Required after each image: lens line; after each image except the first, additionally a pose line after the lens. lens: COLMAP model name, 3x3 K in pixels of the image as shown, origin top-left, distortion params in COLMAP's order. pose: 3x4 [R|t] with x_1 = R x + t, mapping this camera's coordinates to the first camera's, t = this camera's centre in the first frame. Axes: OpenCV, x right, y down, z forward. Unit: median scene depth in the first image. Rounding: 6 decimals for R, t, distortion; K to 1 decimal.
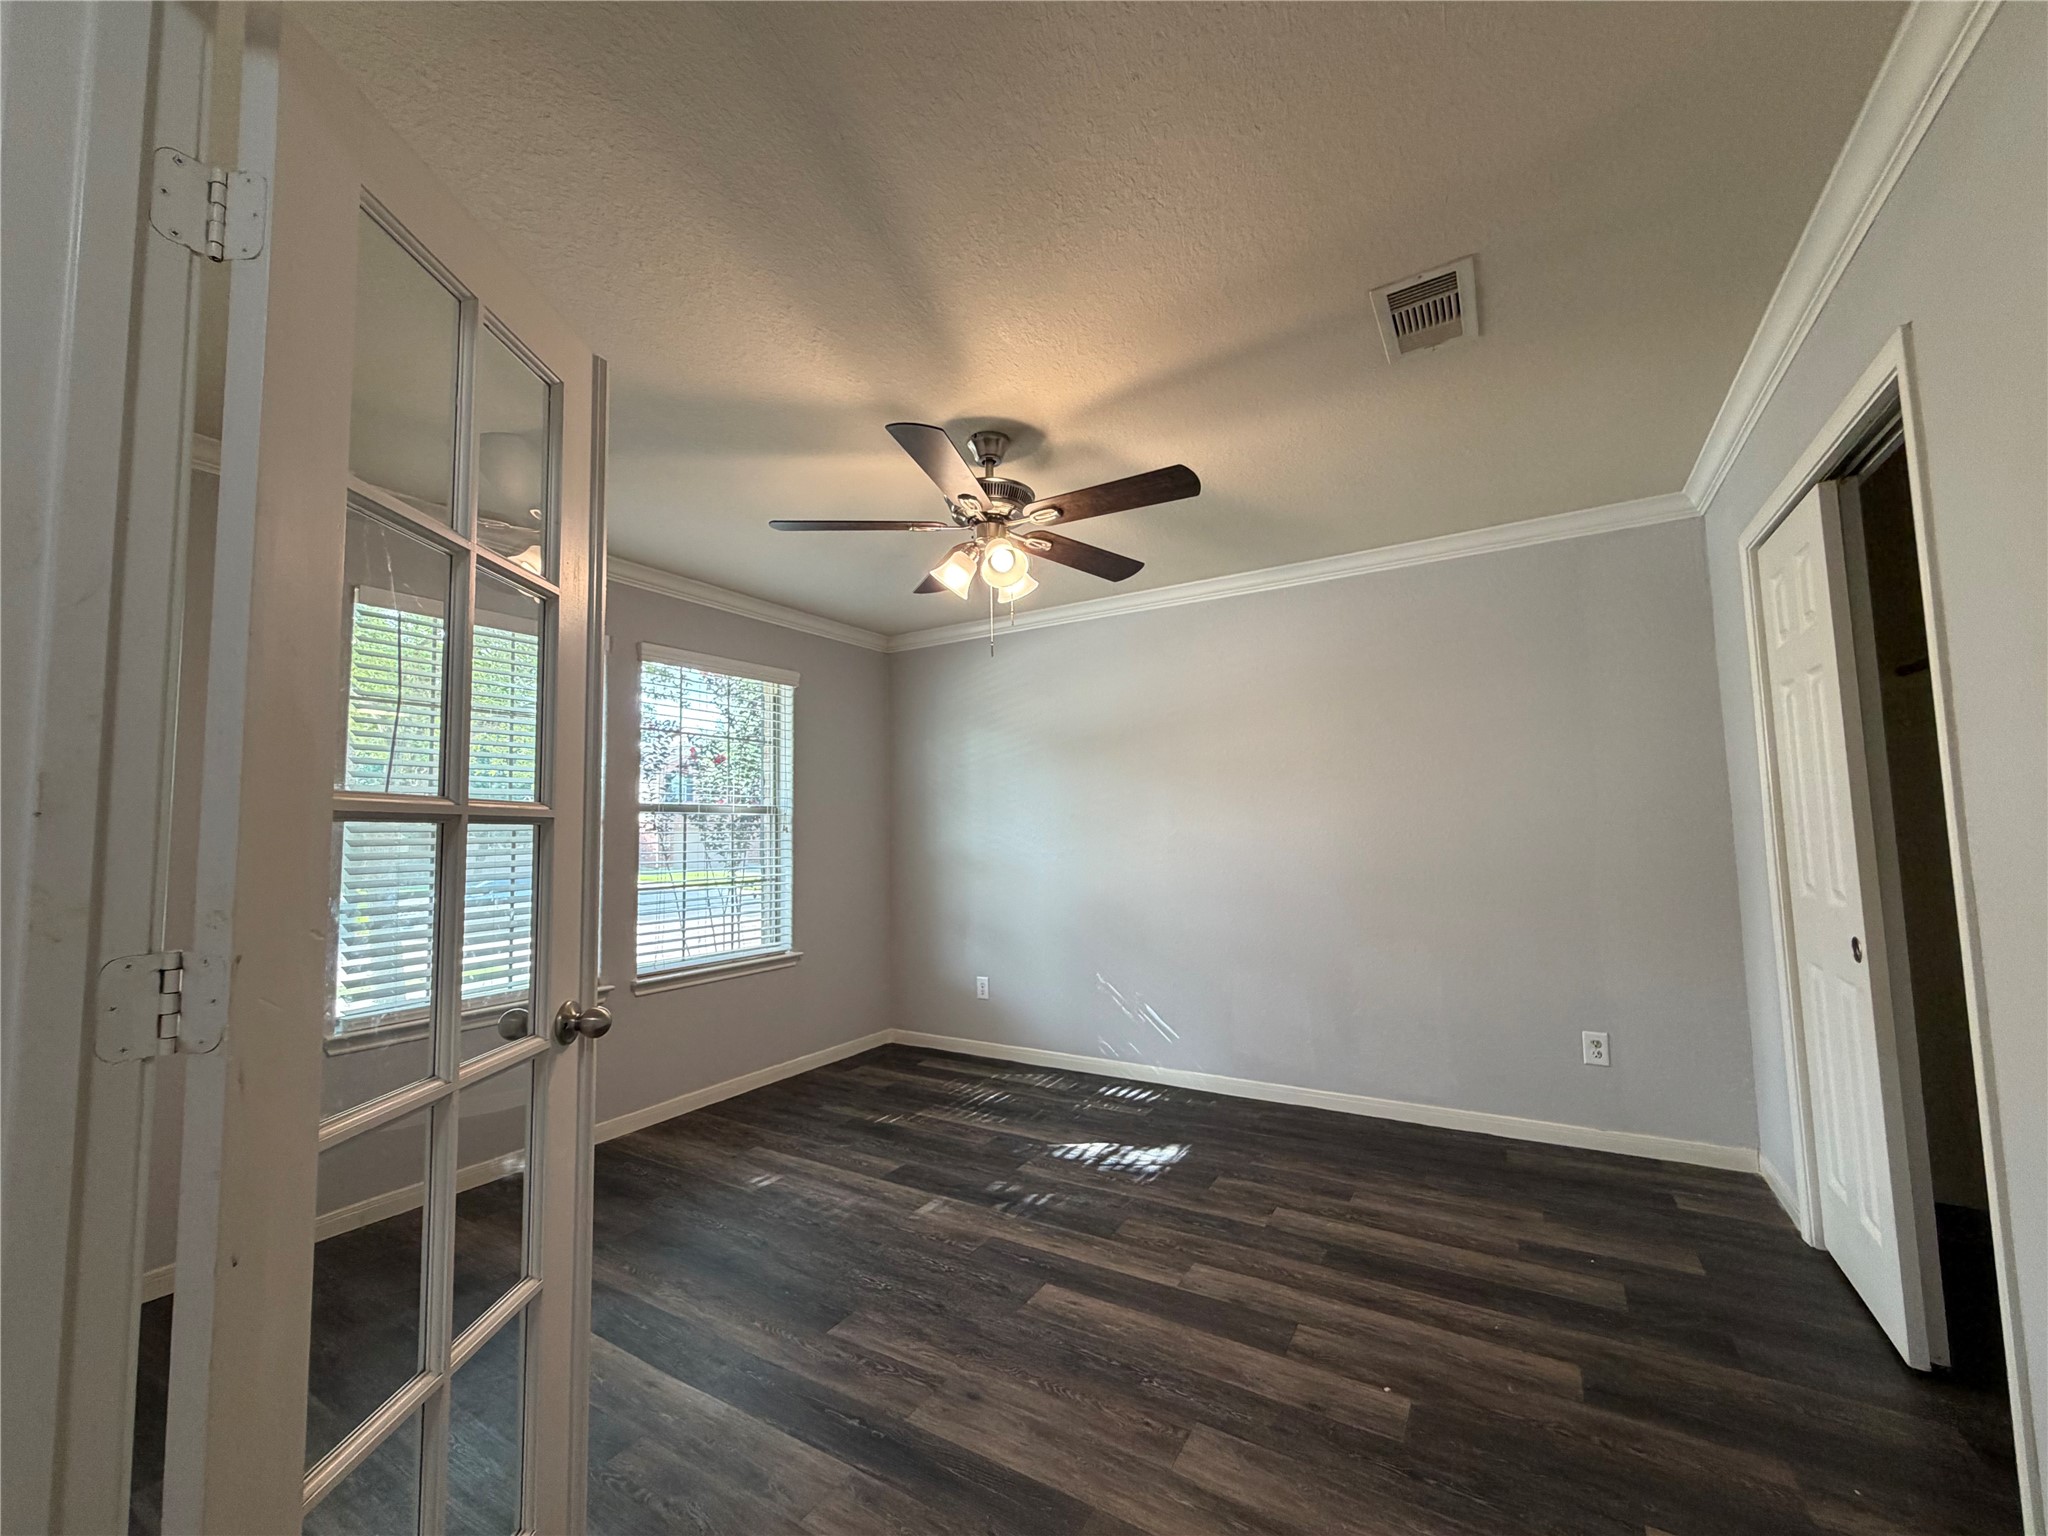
lens RADIAL K [[819.3, 0, 1015.5], [0, 819.3, 769.7], [0, 0, 1]] dist [0.001667, -0.000238]
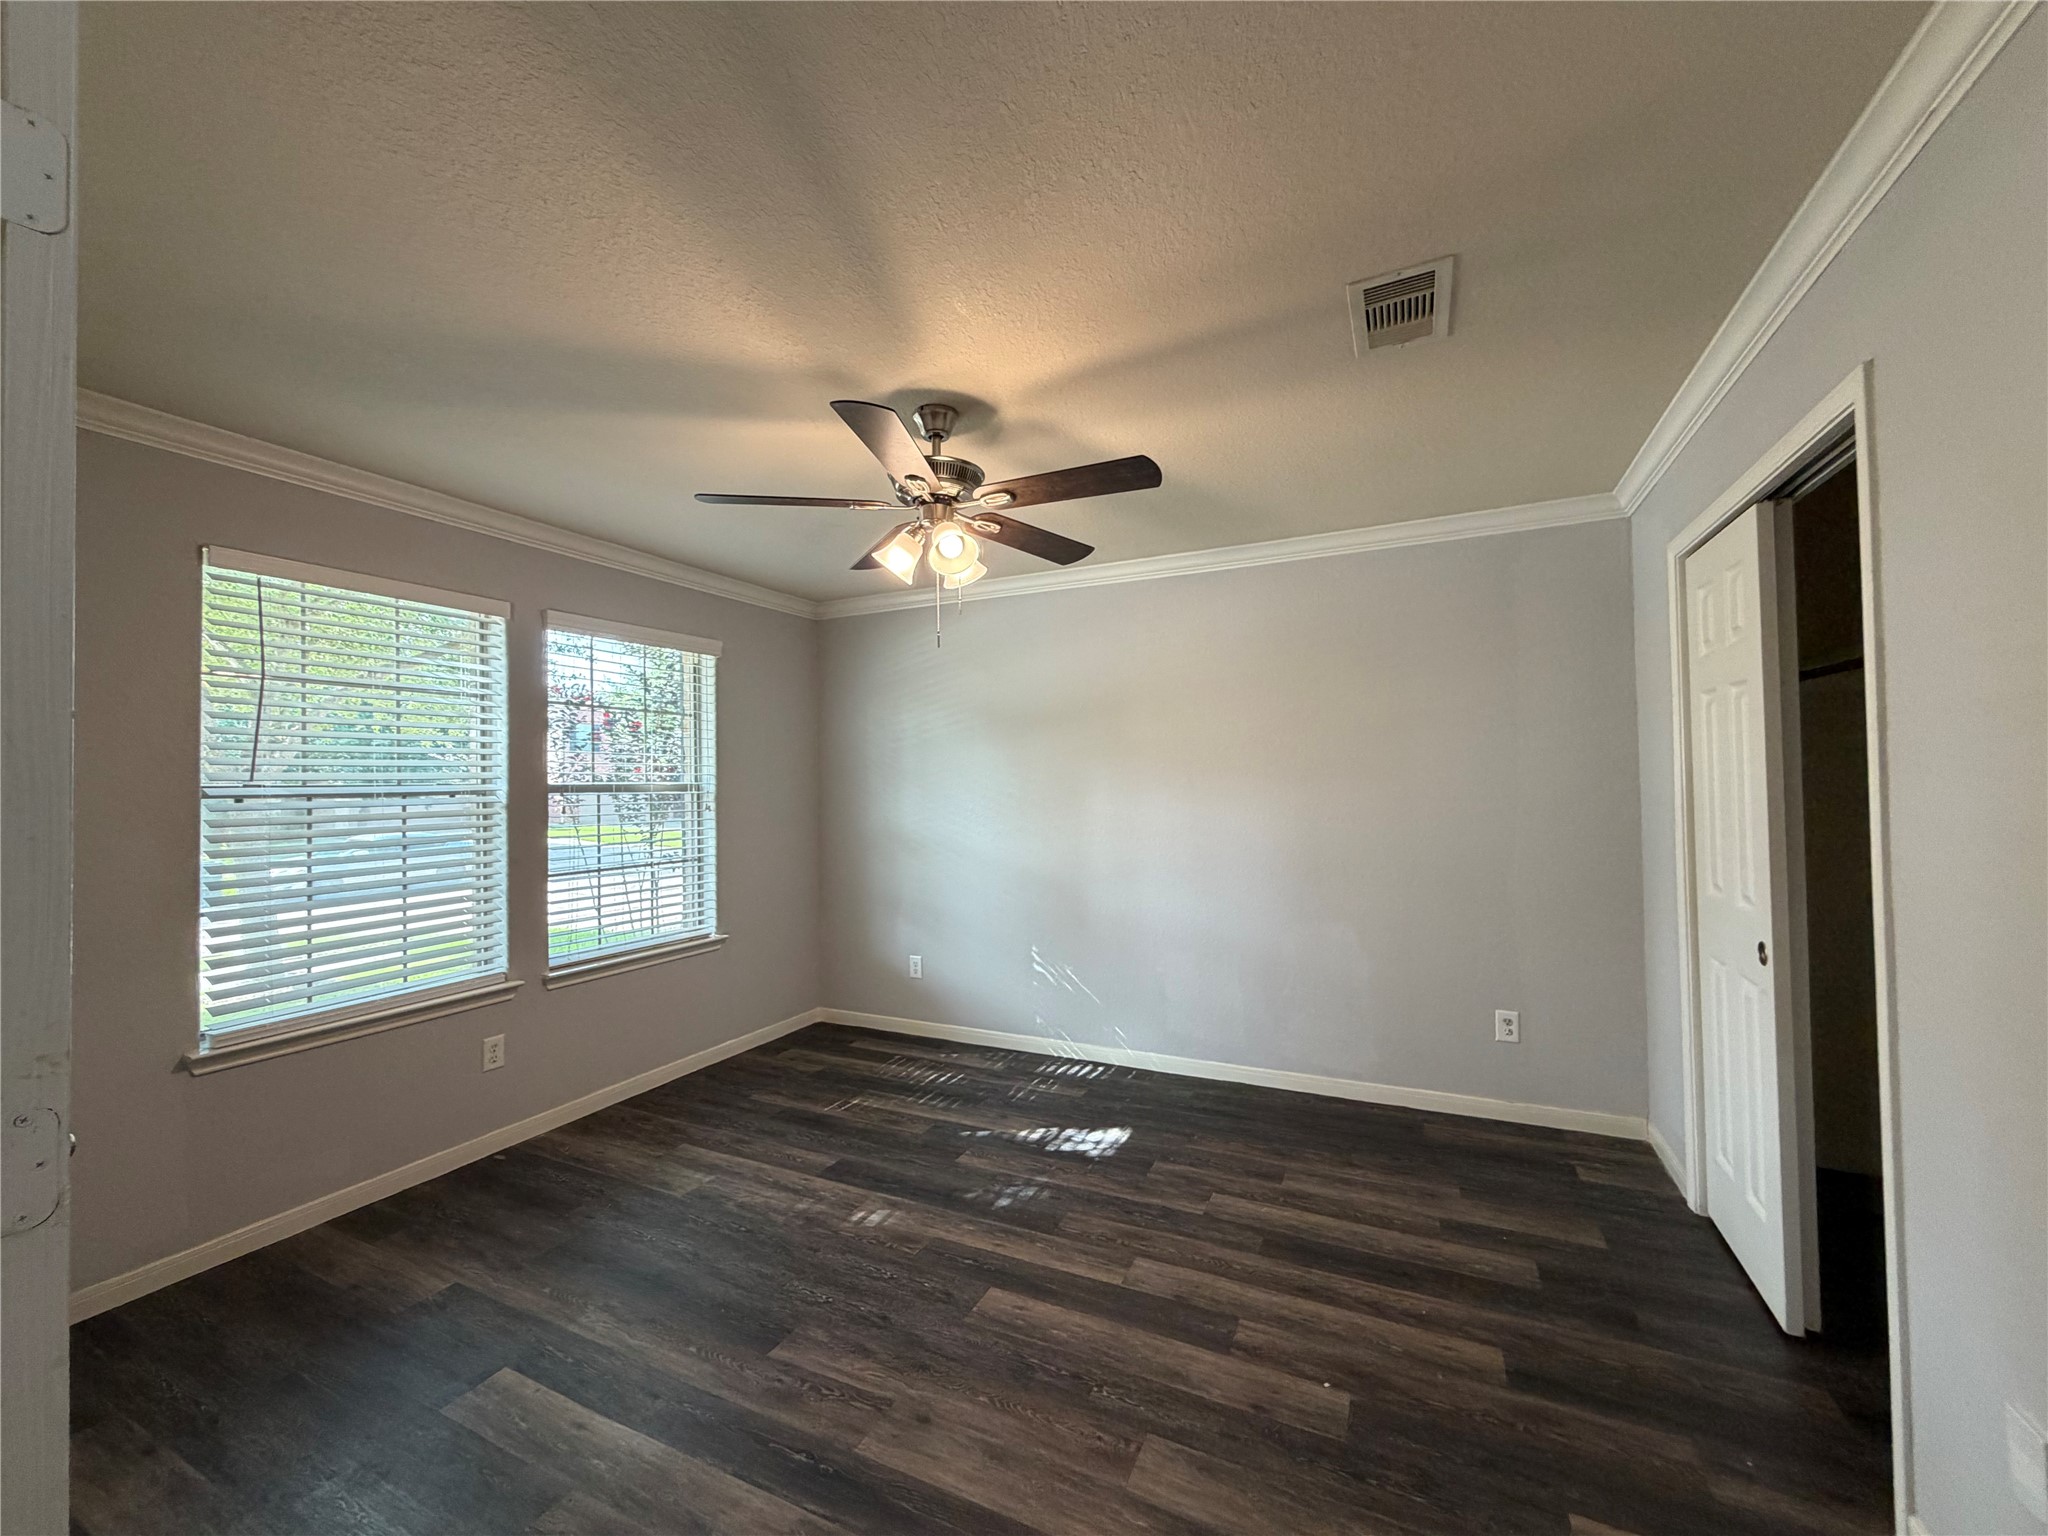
lens RADIAL K [[819.3, 0, 1015.5], [0, 819.3, 769.7], [0, 0, 1]] dist [0.001667, -0.000238]
pose [[0.995434, 0.006509, 0.095229, -0.031228], [-0.011906, 0.998348, 0.056214, -0.054354], [-0.094706, -0.057091, 0.993867, 0.043809]]
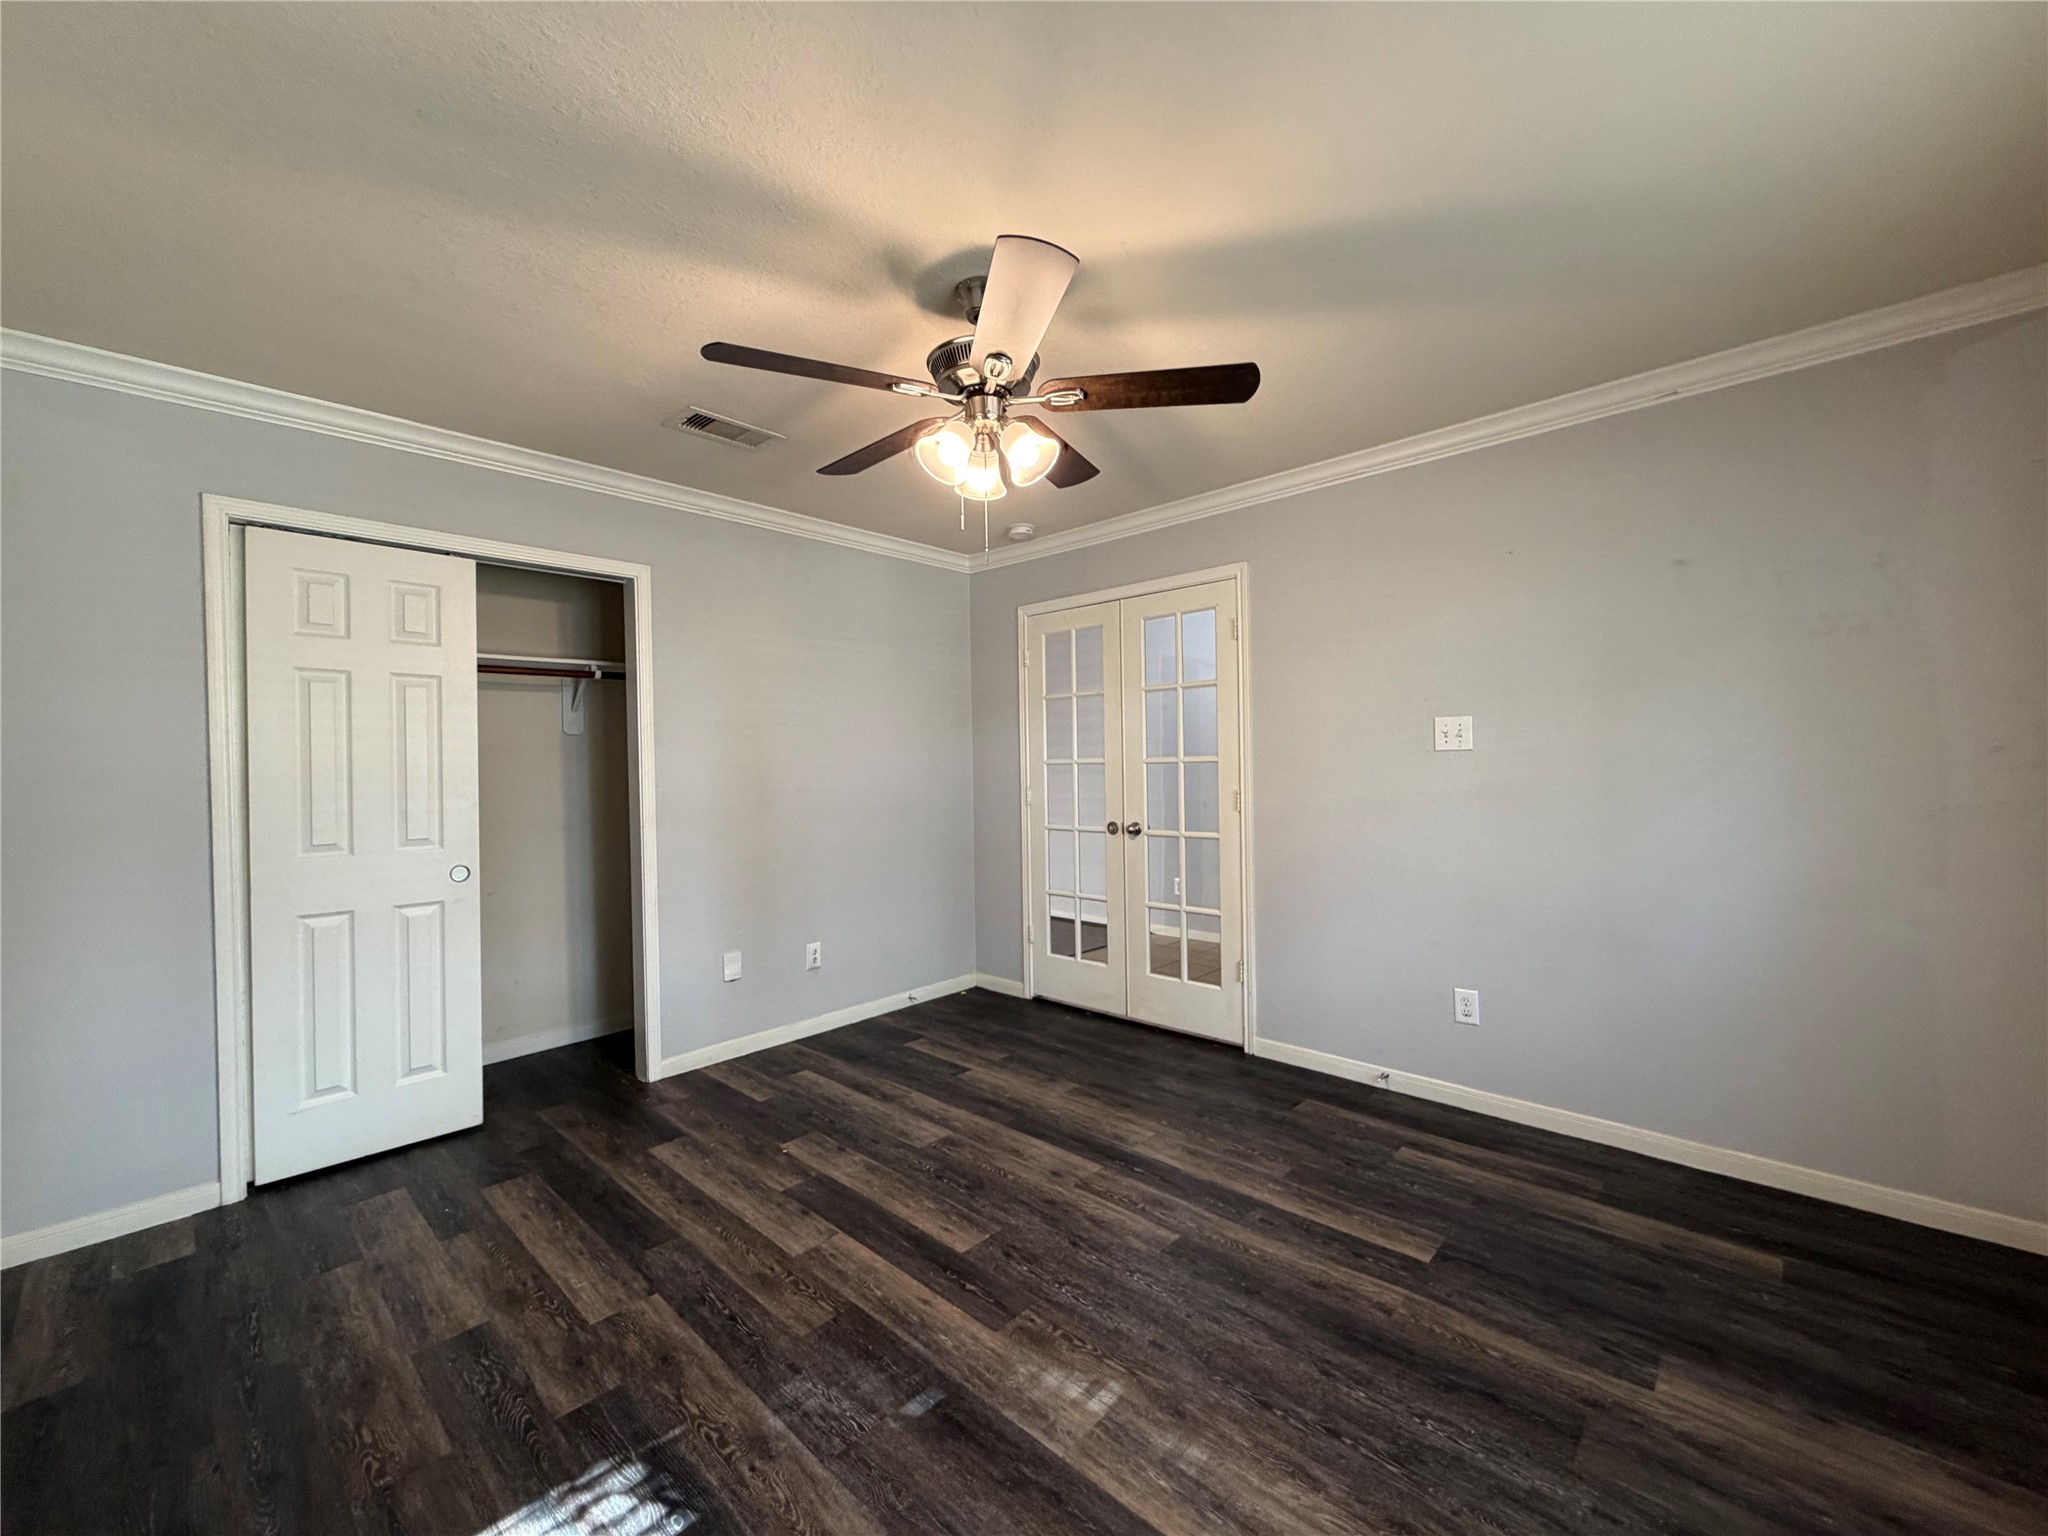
lens RADIAL K [[823.6, 0, 1013.4], [0, 823.6, 763.9], [0, 0, 1]] dist [-0.000280, -0.000129]
pose [[-0.978178, 0.036790, 0.204484, -0.229669], [0.021351, 0.996787, -0.077203, 0.131940], [-0.206667, -0.071152, -0.975821, 1.898884]]
